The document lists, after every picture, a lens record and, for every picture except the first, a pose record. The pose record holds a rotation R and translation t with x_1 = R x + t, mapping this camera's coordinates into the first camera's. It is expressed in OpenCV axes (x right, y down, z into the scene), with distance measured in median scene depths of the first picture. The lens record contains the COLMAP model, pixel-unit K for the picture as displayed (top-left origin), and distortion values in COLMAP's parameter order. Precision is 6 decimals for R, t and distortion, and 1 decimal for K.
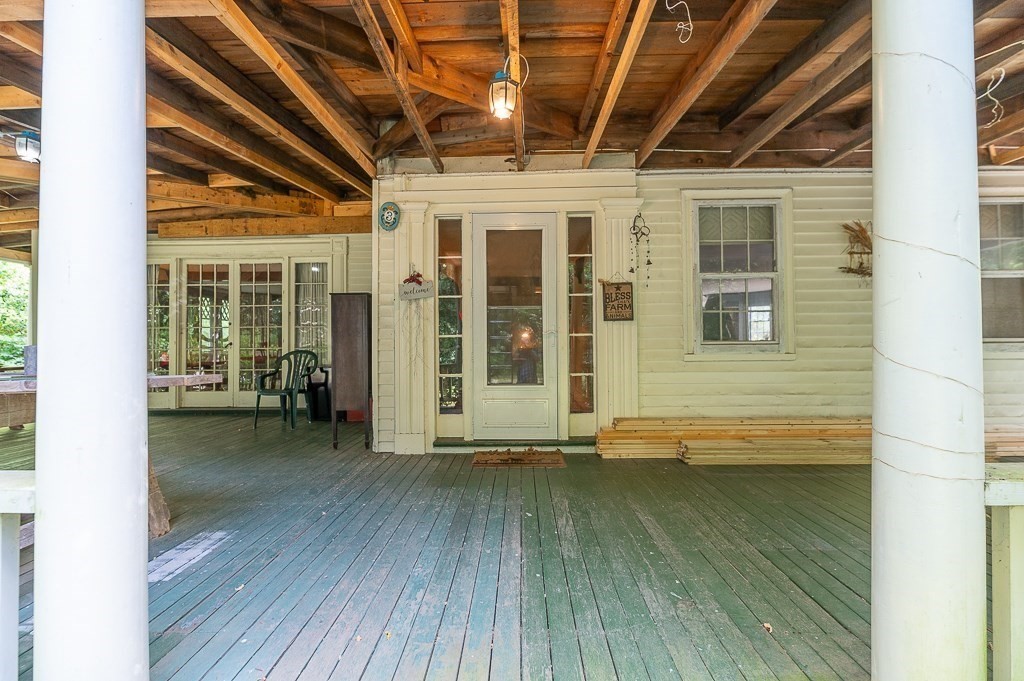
lens RADIAL K [[455.8, 0, 515.6], [0, 455.8, 343.6], [0, 0, 1]] dist [-0.005242, 0.000345]
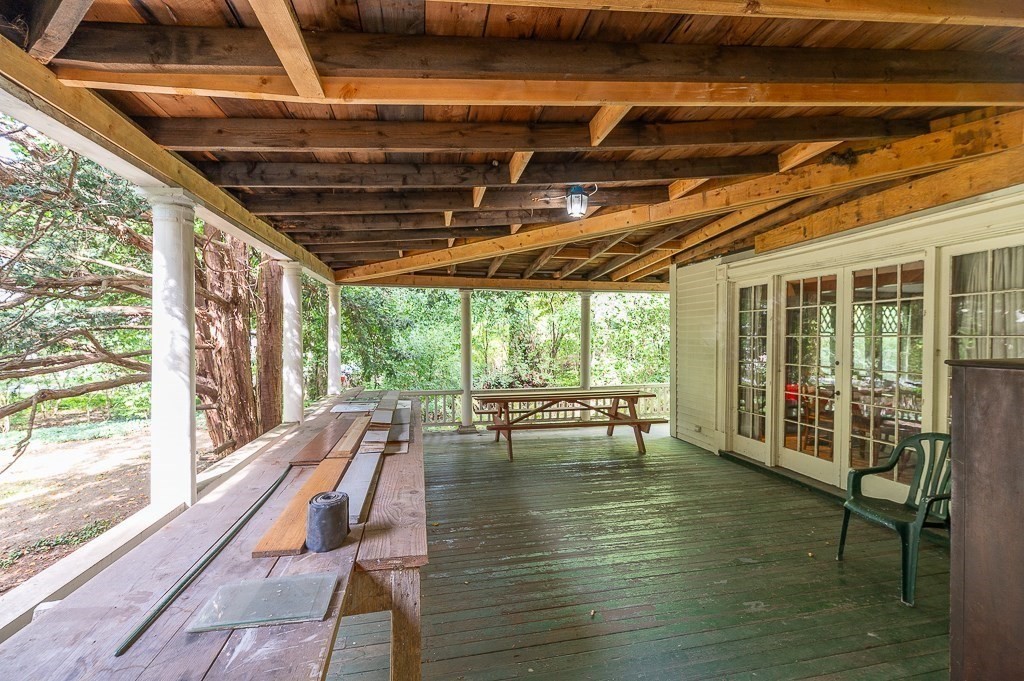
lens RADIAL K [[455.8, 0, 487.3], [0, 455.8, 349.5], [0, 0, 1]] dist [-0.005242, 0.000345]
pose [[0.213189, 0.022157, -0.976760, -0.086646], [0.005179, 0.999703, 0.023808, -0.086206], [0.976997, -0.010134, 0.213011, 0.370737]]
